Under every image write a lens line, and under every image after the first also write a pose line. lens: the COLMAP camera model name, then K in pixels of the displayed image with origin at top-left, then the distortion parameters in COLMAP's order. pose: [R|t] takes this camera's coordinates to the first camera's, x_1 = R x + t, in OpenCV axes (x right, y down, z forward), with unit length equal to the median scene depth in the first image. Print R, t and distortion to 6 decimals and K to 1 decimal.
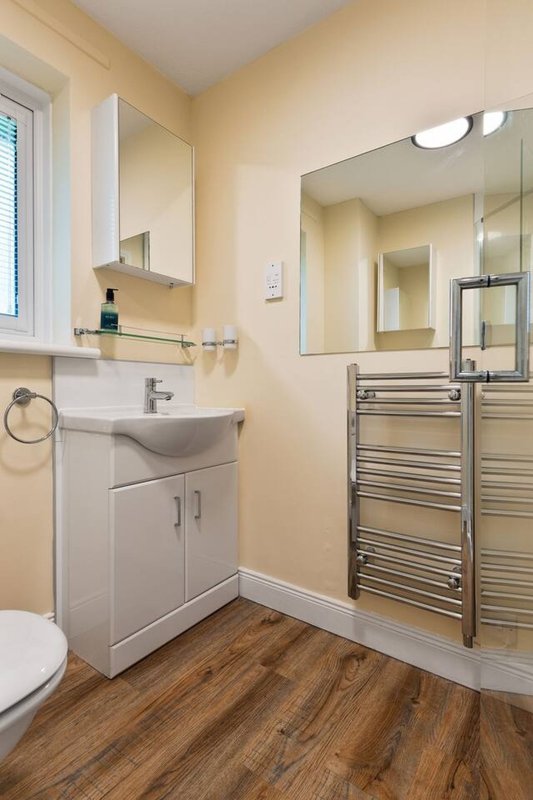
lens RADIAL K [[386.1, 0, 266.5], [0, 386.1, 400.0], [0, 0, 1]] dist [0.001774, -0.000587]
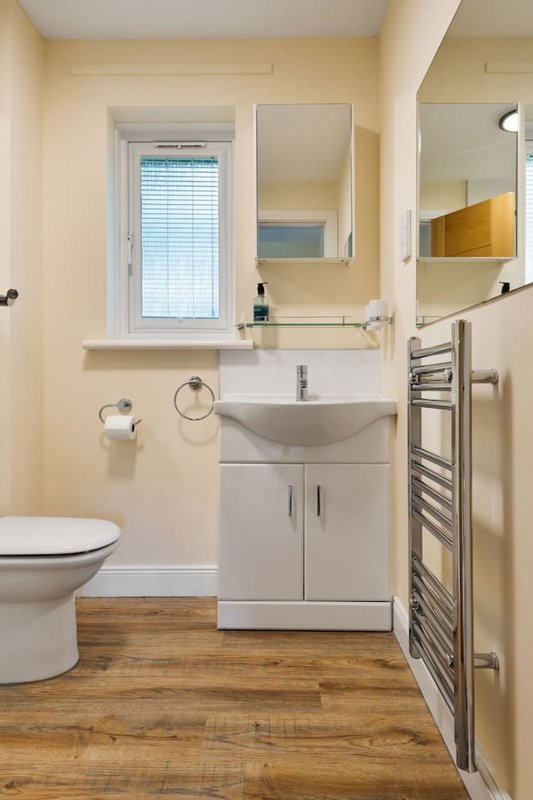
lens RADIAL K [[521.0, 0, 270.5], [0, 521.0, 387.6], [0, 0, 1]] dist [0.003499, -0.000439]
pose [[0.594280, 0.001469, -0.804257, 0.833163], [-0.016182, 0.999818, -0.010132, 0.016726], [0.804095, 0.019036, 0.594196, 0.172492]]
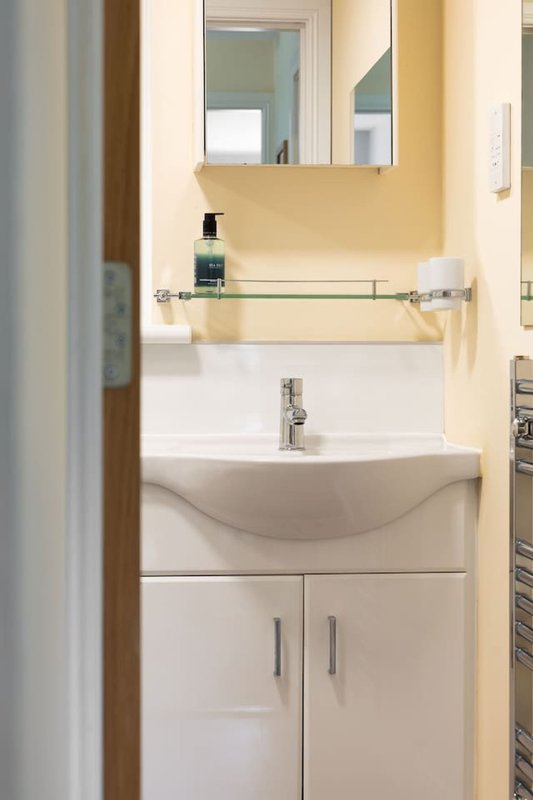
lens RADIAL K [[1394.9, 0, 266.5], [0, 1394.9, 400.0], [0, 0, 1]] dist [-0.021640, -0.025283]
pose [[0.680804, 0.015638, -0.732299, 1.127461], [-0.015601, 0.999855, 0.006848, -0.047891], [0.732300, 0.006763, 0.680949, -0.263127]]
